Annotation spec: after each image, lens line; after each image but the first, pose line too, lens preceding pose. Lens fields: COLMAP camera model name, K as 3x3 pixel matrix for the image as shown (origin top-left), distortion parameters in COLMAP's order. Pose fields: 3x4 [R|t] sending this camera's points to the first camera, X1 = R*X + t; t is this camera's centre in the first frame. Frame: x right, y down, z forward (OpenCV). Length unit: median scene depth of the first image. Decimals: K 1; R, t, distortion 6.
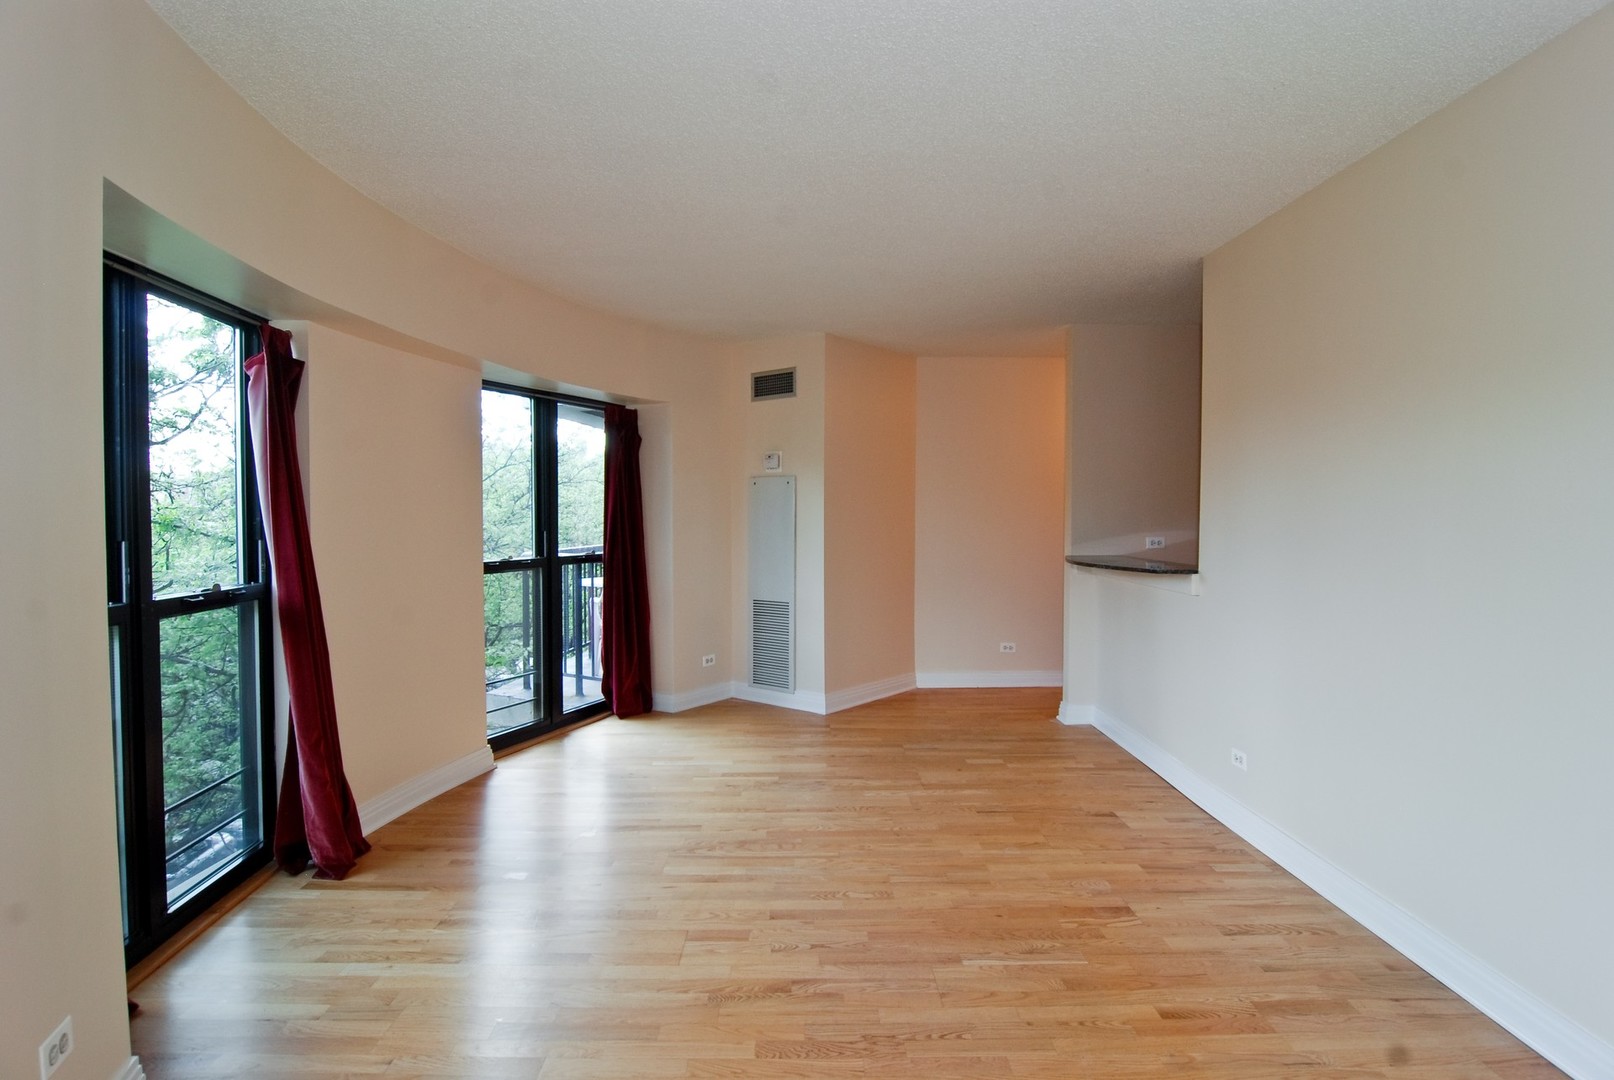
lens RADIAL K [[864.0, 0, 815.2], [0, 864.0, 540.1], [0, 0, 1]] dist [0.002595, 0.000076]
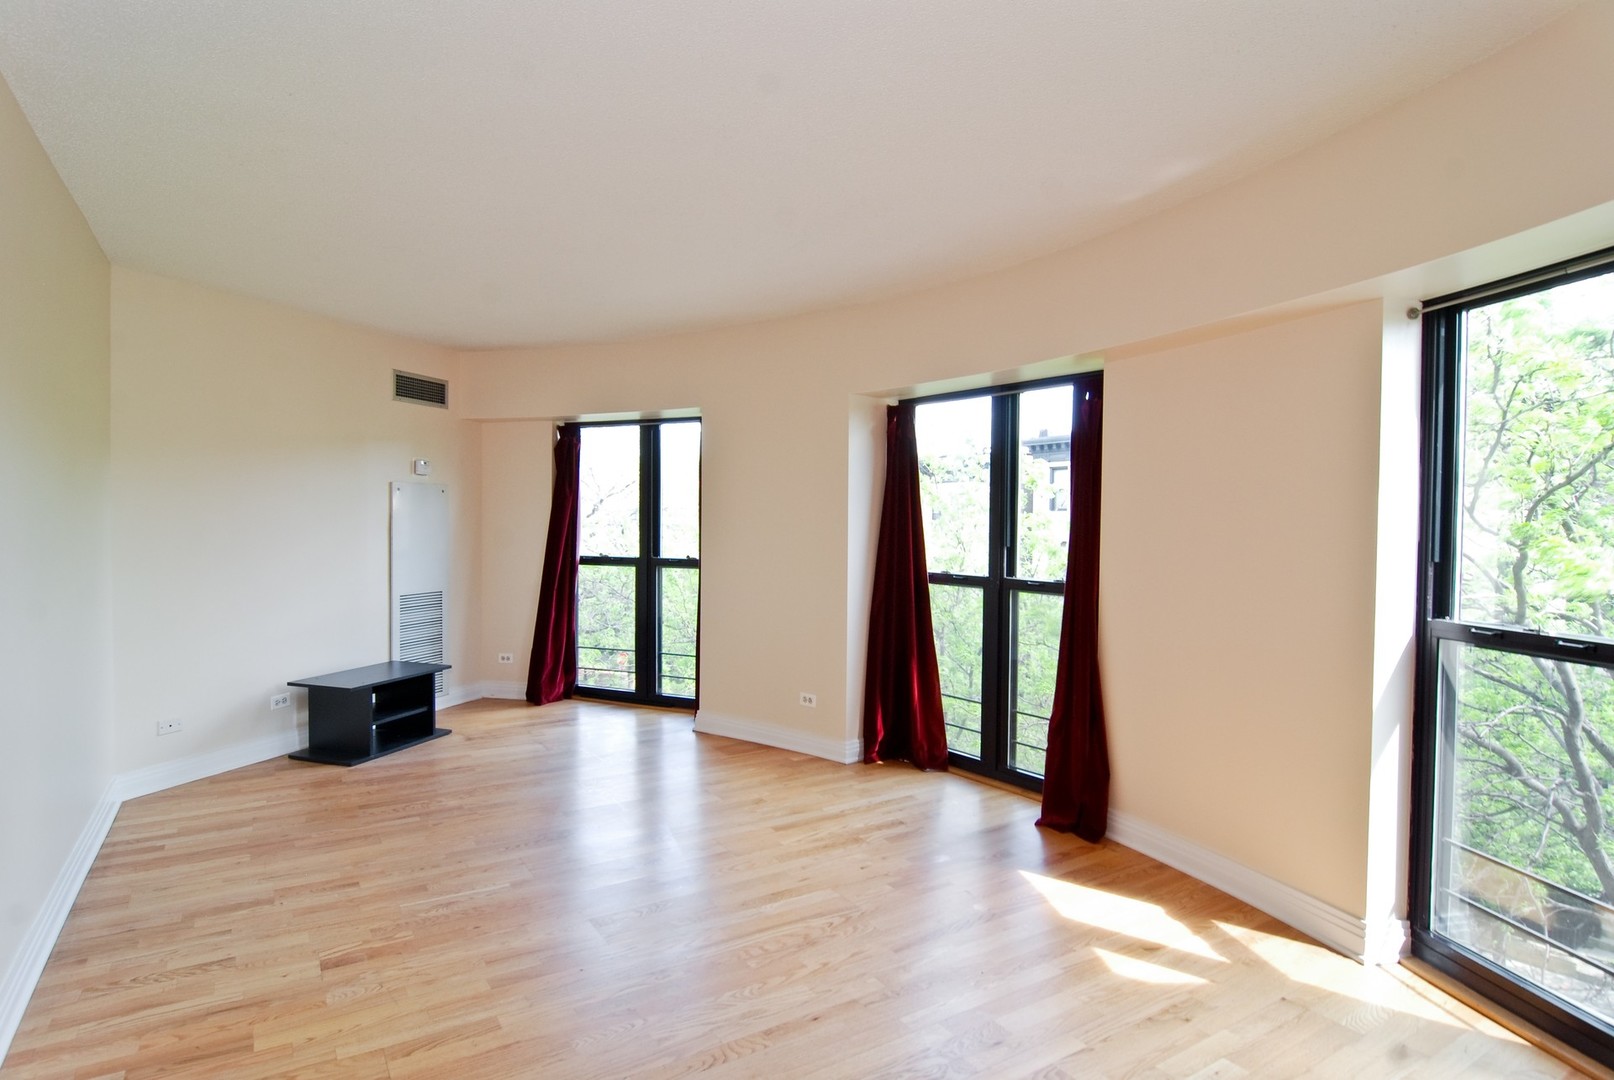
lens RADIAL K [[864.0, 0, 819.7], [0, 864.0, 533.9], [0, 0, 1]] dist [0.002595, 0.000076]
pose [[-0.843898, -0.000627, -0.536504, 0.392995], [-0.025992, 0.998873, 0.039718, -0.068328], [0.535874, 0.047463, -0.842963, 1.926990]]
